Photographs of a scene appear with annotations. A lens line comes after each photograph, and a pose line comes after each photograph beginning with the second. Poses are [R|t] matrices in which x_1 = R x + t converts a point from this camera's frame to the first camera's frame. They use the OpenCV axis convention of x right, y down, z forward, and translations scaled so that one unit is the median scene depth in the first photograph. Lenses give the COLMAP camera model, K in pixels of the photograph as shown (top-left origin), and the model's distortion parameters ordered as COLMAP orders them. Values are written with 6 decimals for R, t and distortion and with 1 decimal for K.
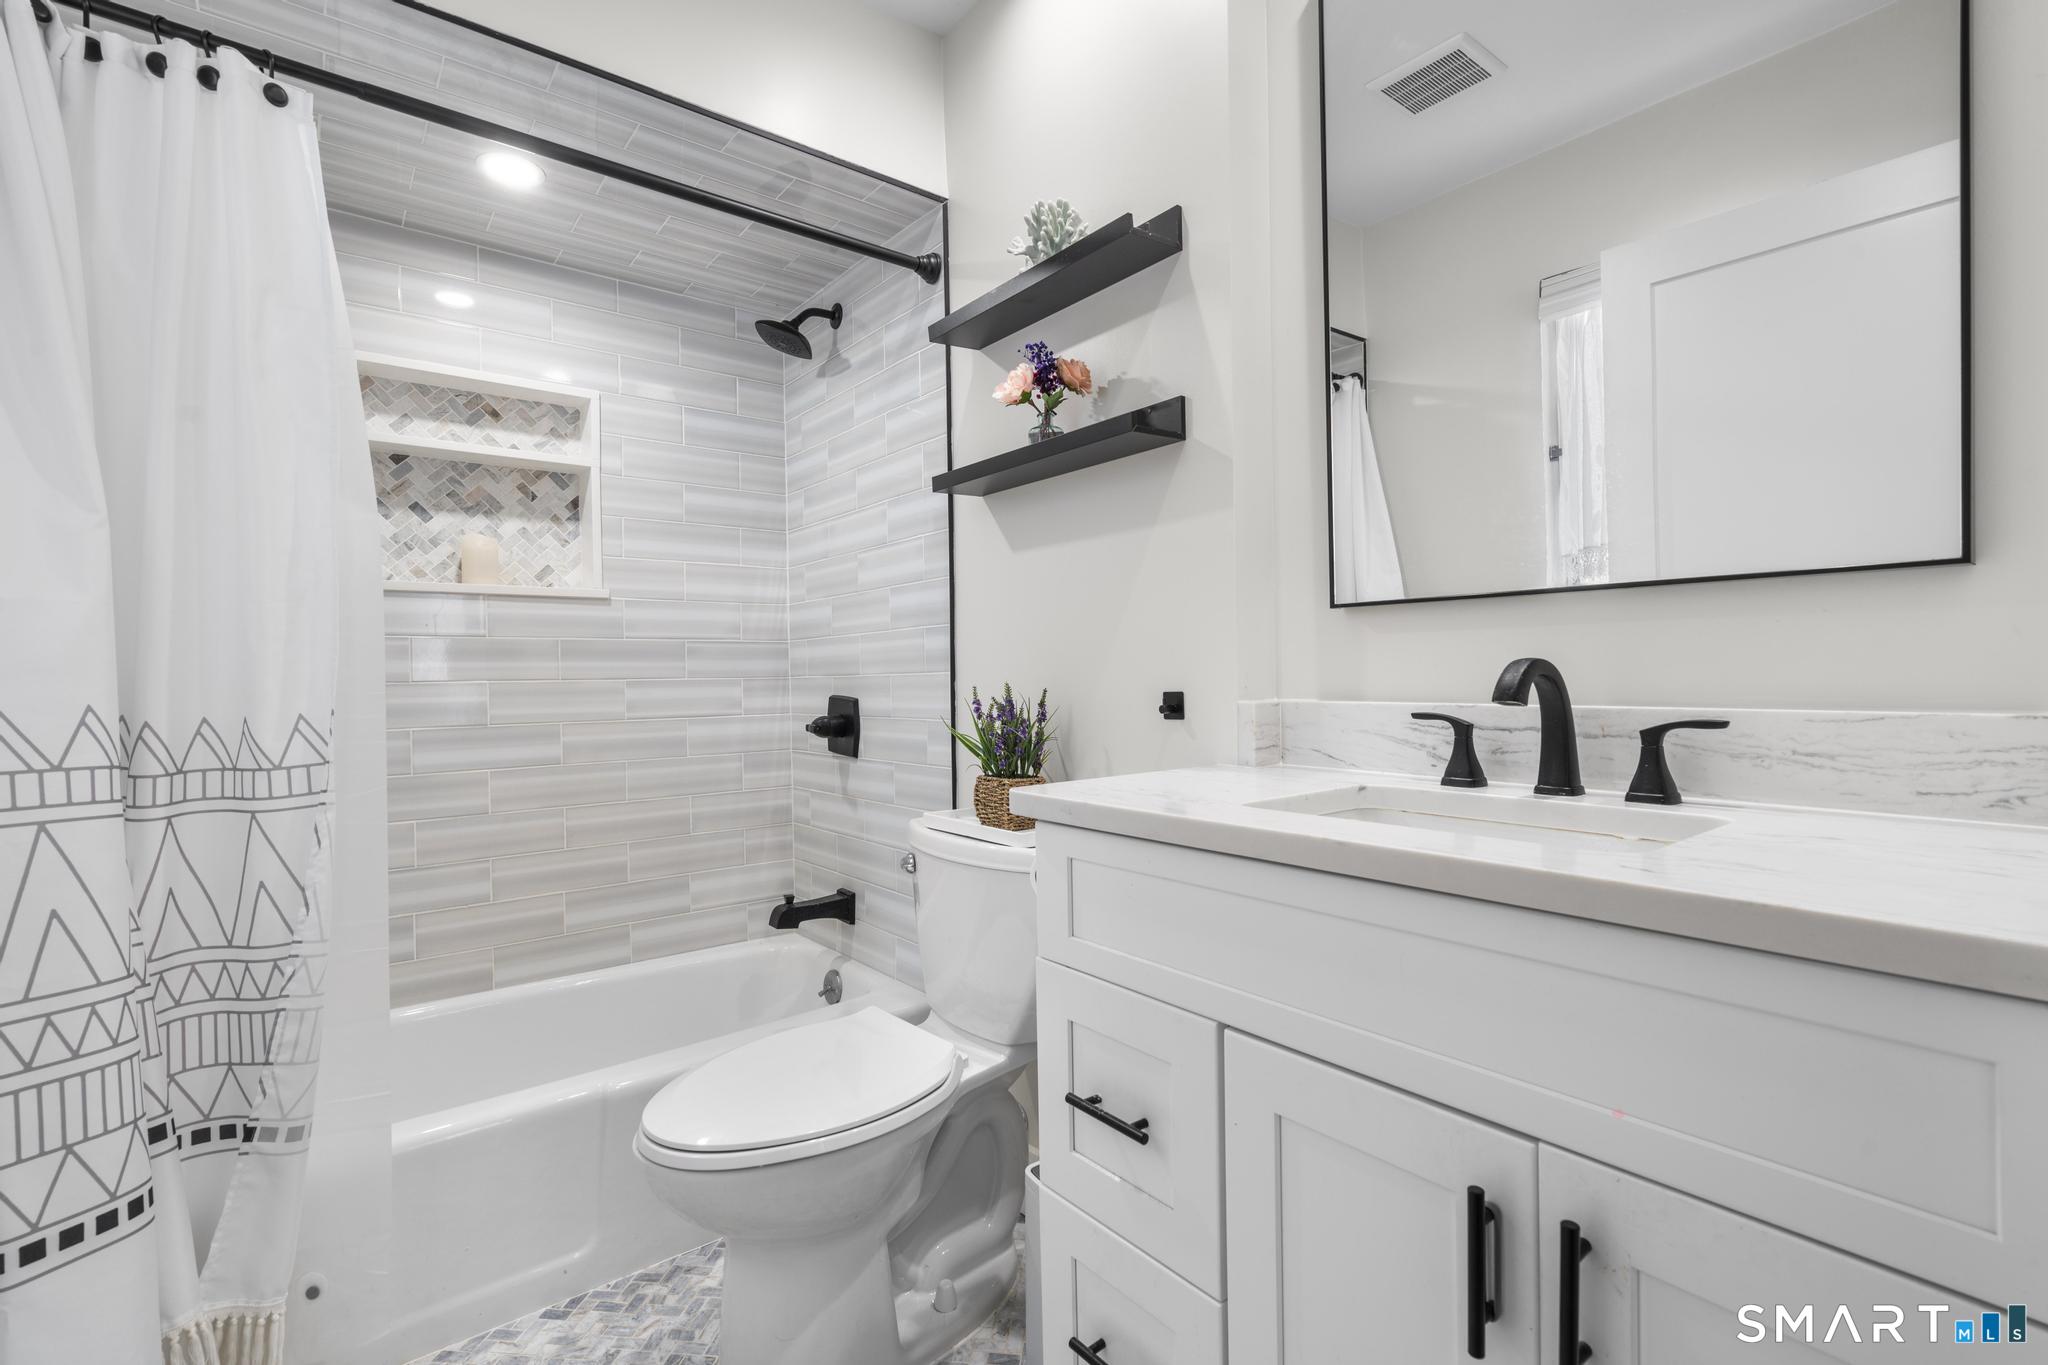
lens RADIAL K [[923.6, 0, 1035.7], [0, 923.6, 679.4], [0, 0, 1]] dist [-0.004369, 0.002627]
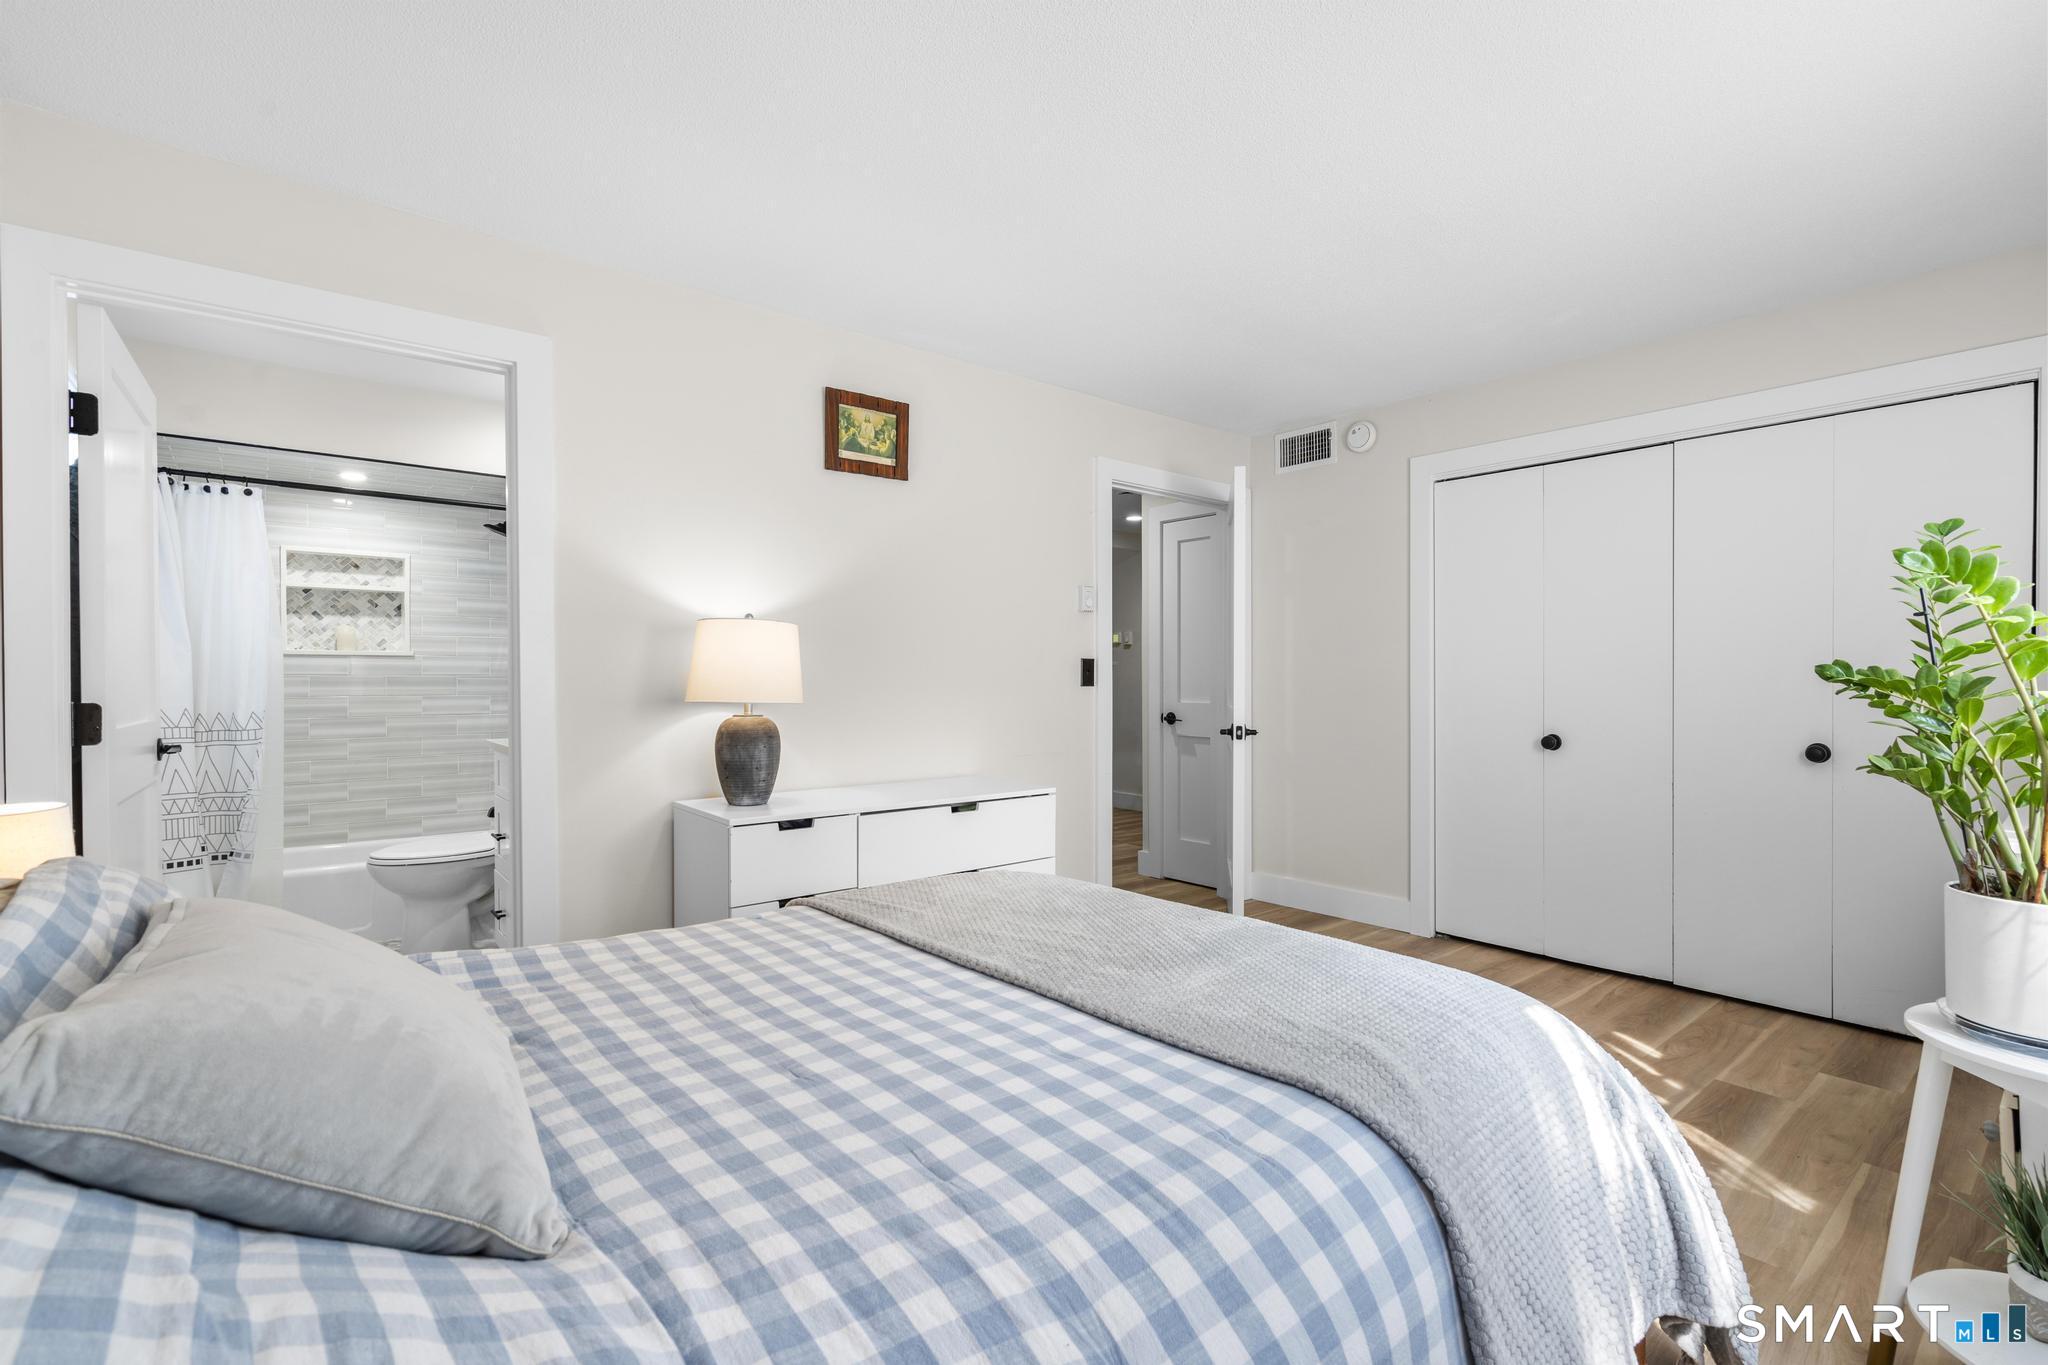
lens RADIAL K [[923.6, 0, 1040.3], [0, 923.6, 677.6], [0, 0, 1]] dist [-0.004369, 0.002627]
pose [[0.999762, 0.014275, 0.016522, 1.245947], [-0.014183, 0.999883, -0.005694, -0.067259], [-0.016601, 0.005458, 0.999847, -1.483614]]
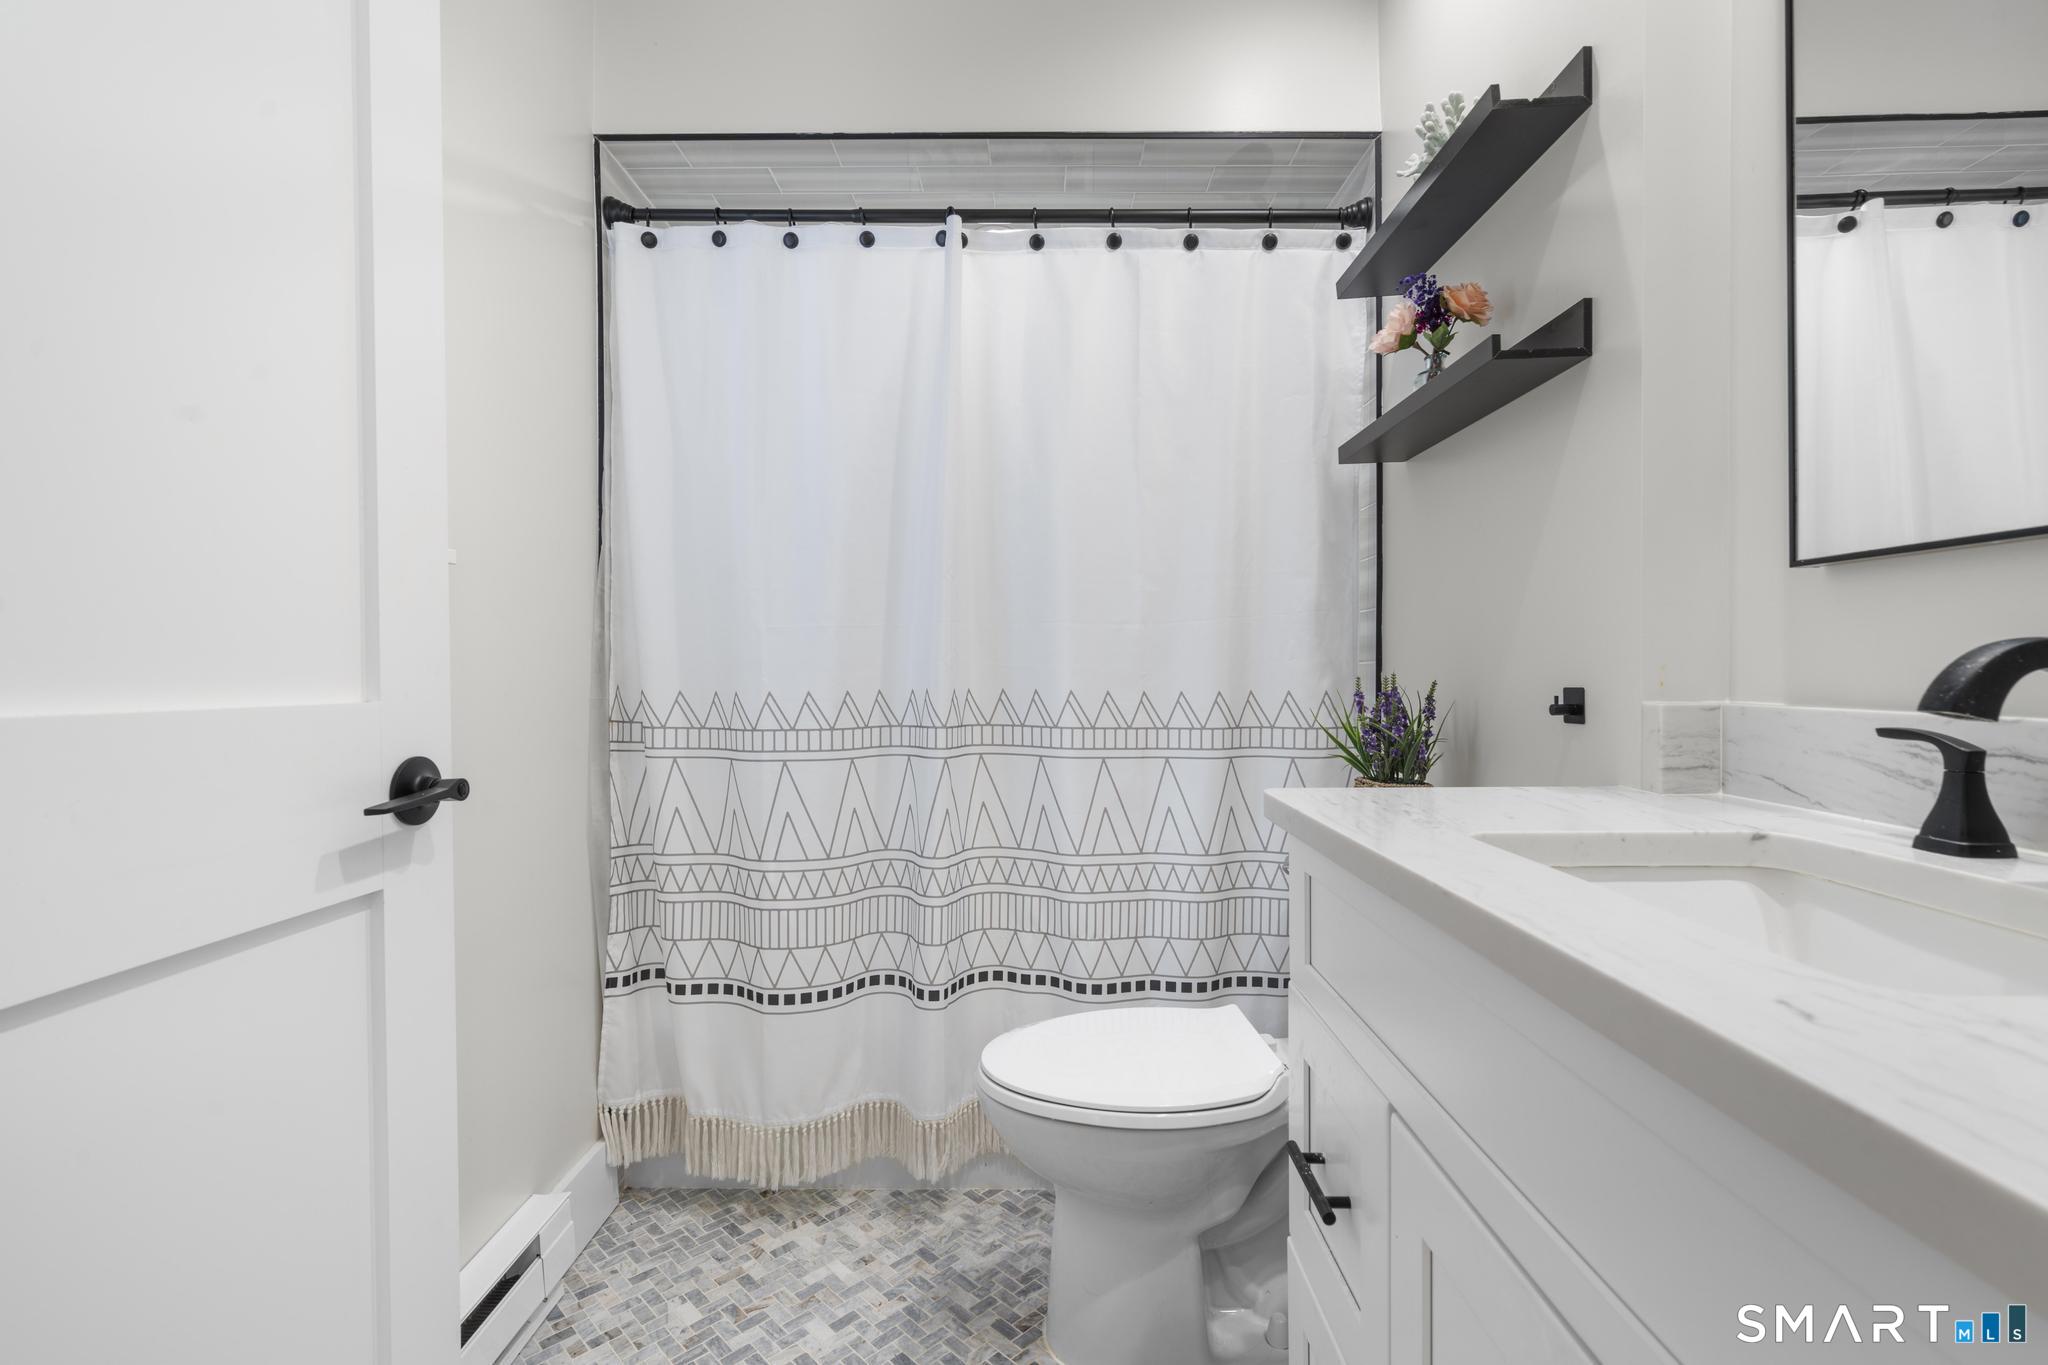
lens RADIAL K [[923.6, 0, 1029.9], [0, 923.6, 679.2], [0, 0, 1]] dist [-0.004369, 0.002627]
pose [[0.777897, 0.018454, -0.628121, 0.253255], [-0.012541, 0.999826, 0.013844, 0.001367], [0.628267, -0.002892, 0.777993, 0.108701]]
